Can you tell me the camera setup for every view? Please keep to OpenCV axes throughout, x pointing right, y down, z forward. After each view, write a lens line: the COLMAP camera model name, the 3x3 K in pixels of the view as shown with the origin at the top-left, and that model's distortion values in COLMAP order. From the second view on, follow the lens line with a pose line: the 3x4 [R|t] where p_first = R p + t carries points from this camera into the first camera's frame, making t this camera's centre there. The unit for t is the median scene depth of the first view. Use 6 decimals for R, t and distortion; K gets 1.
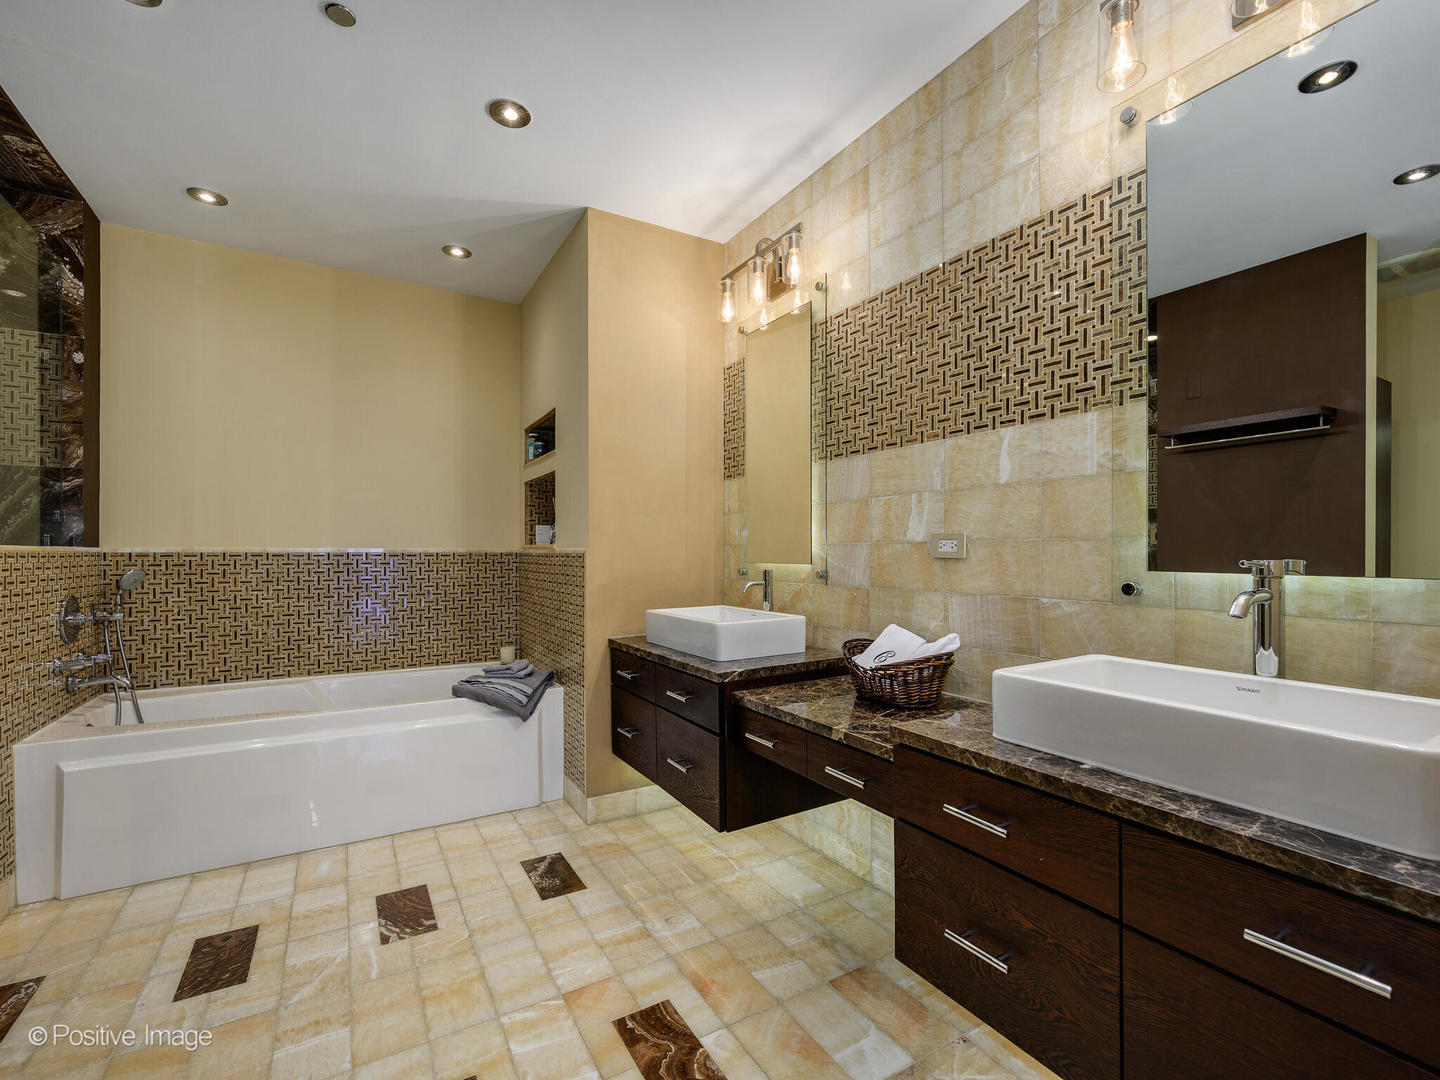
lens RADIAL K [[643.3, 0, 721.6], [0, 643.3, 549.6], [0, 0, 1]] dist [0.002877, 0.000503]
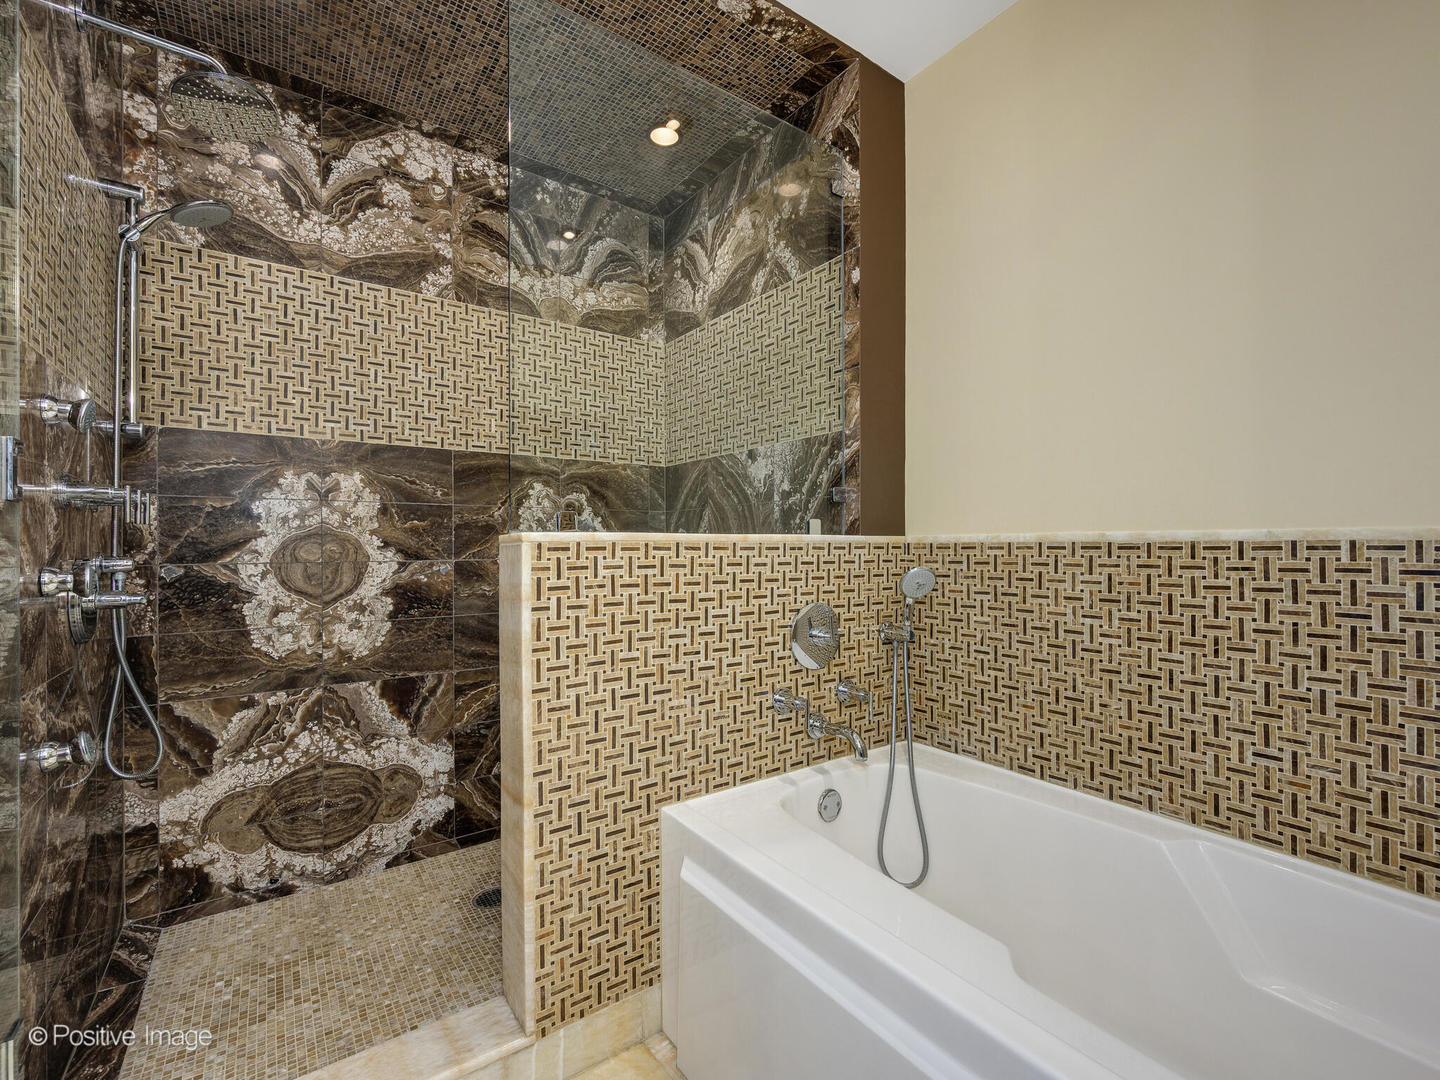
lens RADIAL K [[643.3, 0, 722.1], [0, 643.3, 547.5], [0, 0, 1]] dist [0.002877, 0.000503]
pose [[0.089978, 0.001551, -0.995943, -0.242075], [0.007406, 0.999970, 0.002226, 0.005648], [0.995916, -0.007576, 0.089963, 0.662576]]
